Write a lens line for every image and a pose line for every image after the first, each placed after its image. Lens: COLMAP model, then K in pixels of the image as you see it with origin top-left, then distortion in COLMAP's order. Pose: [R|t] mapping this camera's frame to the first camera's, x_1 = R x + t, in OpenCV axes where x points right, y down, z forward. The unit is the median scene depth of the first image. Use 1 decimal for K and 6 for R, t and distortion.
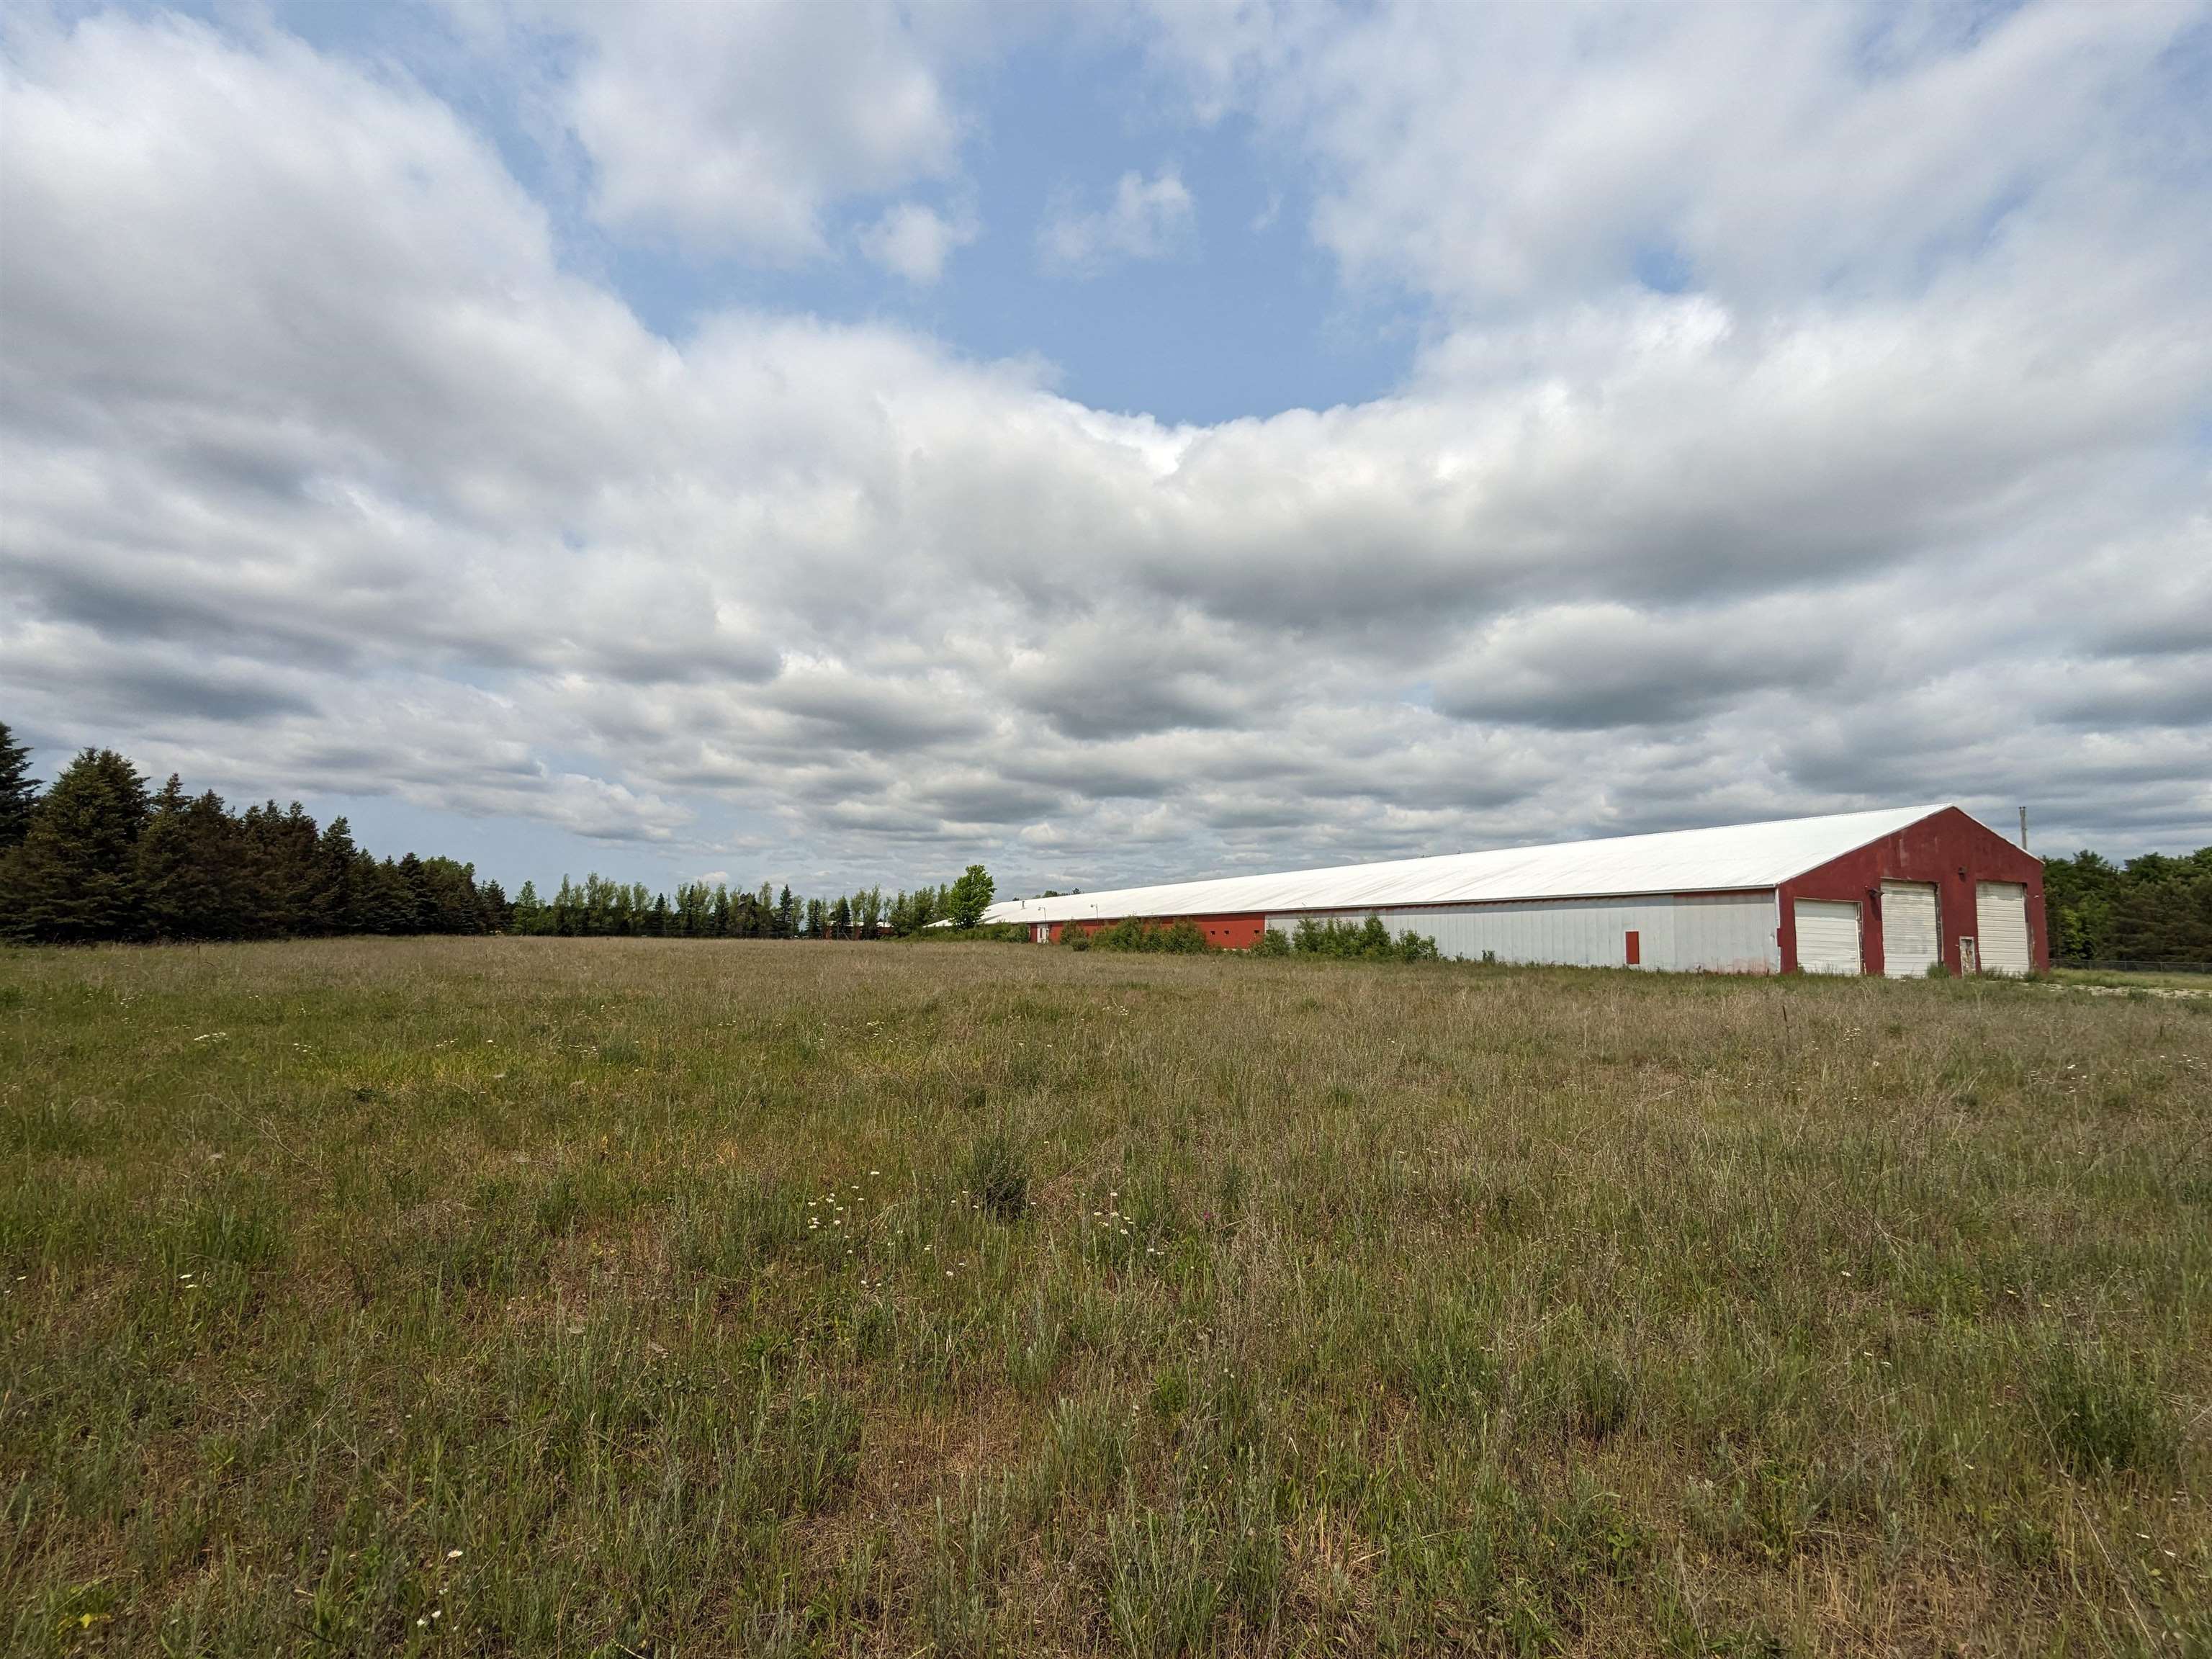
lens RADIAL K [[1067.1, 0, 1098.1], [0, 1067.1, 825.6], [0, 0, 1]] dist [0.005269, 0.001324]
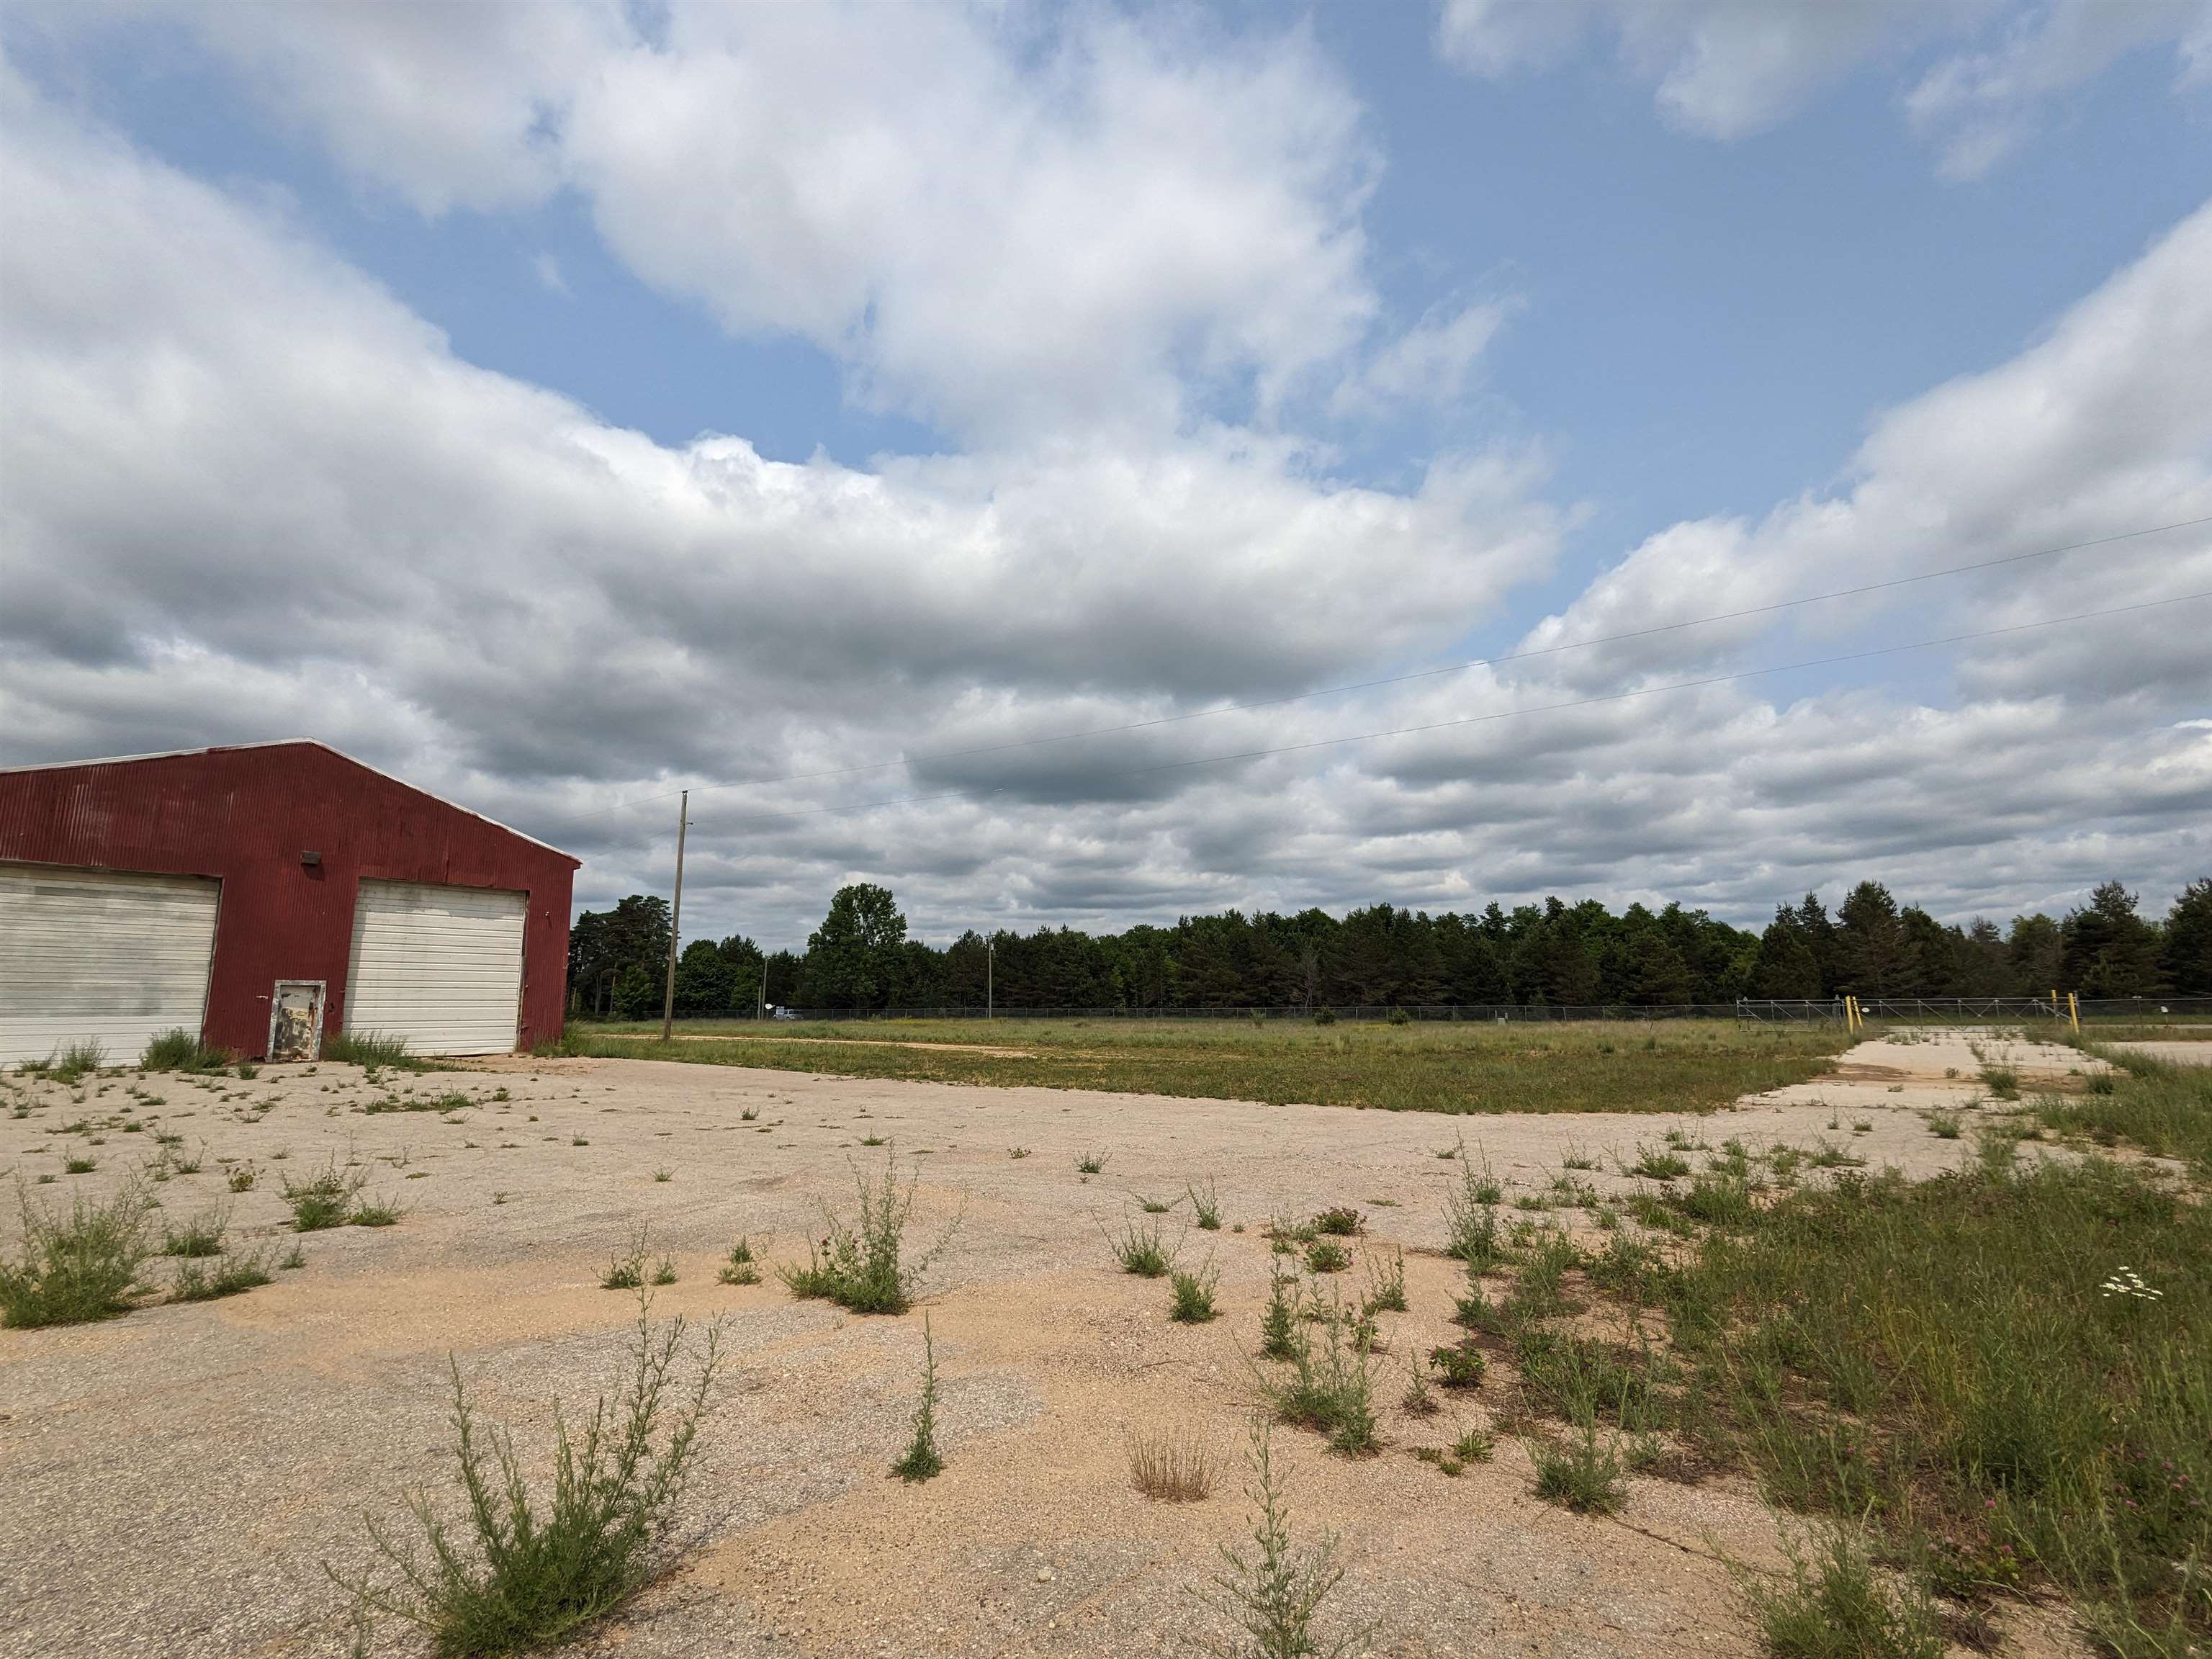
lens RADIAL K [[1067.1, 0, 1132.9], [0, 1067.1, 851.5], [0, 0, 1]] dist [0.005269, 0.001324]
pose [[0.891432, 0.042033, 0.451201, 0.932438], [-0.024559, 0.998707, -0.044516, 0.052163], [-0.452489, 0.028602, 0.891311, 0.321569]]
